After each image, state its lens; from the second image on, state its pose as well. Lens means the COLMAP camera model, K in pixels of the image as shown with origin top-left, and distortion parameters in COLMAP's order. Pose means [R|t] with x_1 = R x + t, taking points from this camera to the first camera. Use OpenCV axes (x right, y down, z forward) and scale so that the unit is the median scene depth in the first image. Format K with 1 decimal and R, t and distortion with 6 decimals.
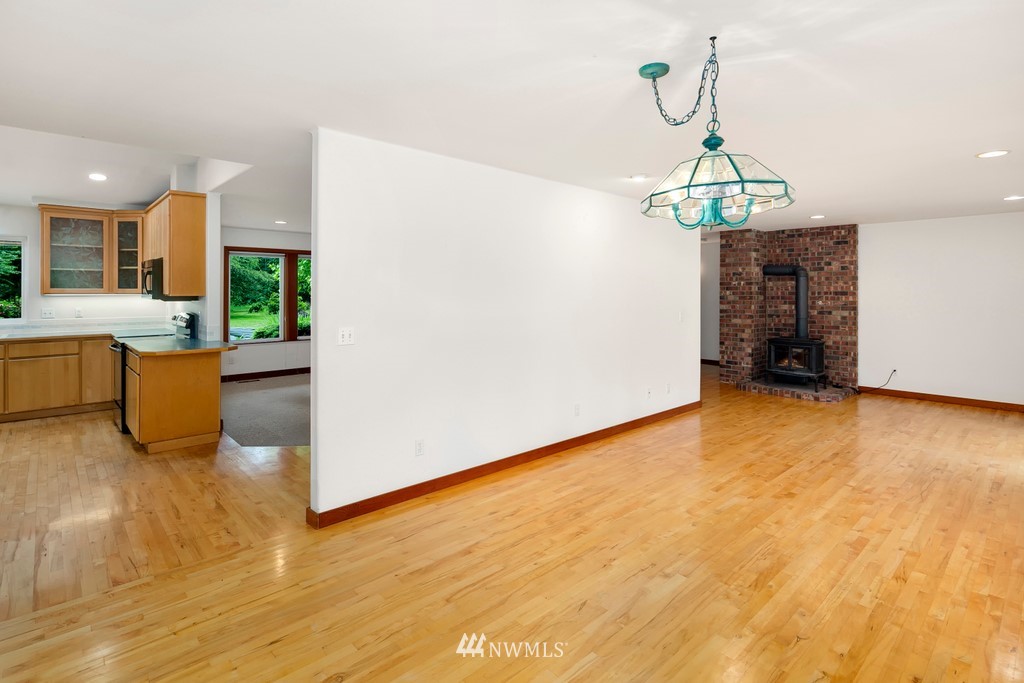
lens RADIAL K [[508.3, 0, 508.3], [0, 508.3, 295.1], [0, 0, 1]] dist [0.000167, 0.000166]
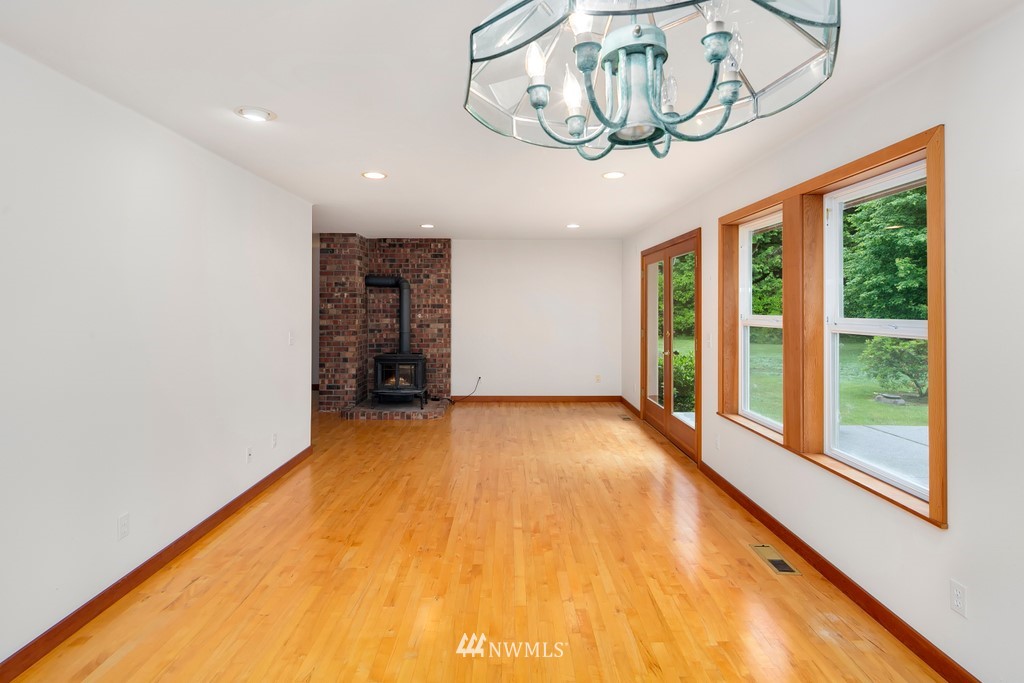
lens RADIAL K [[508.3, 0, 508.3], [0, 508.3, 295.1], [0, 0, 1]] dist [0.000167, 0.000166]
pose [[0.678762, 0.013252, 0.734239, 0.009240], [0.005178, 0.999726, -0.022831, -0.001548], [-0.734340, 0.019299, 0.678507, 0.213877]]
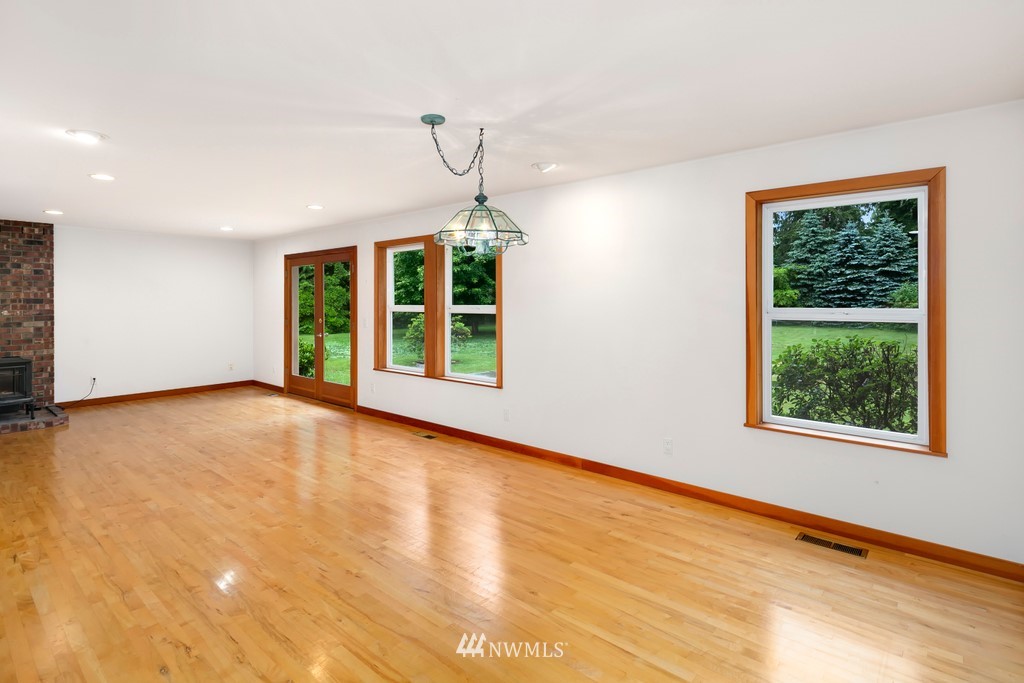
lens RADIAL K [[507.5, 0, 507.8], [0, 507.5, 298.9], [0, 0, 1]] dist [0.003350, 0.000395]
pose [[-0.107153, -0.001036, 0.994242, -0.295800], [0.008788, 0.999959, 0.001989, -0.001932], [-0.994204, 0.008950, -0.107139, 0.292726]]
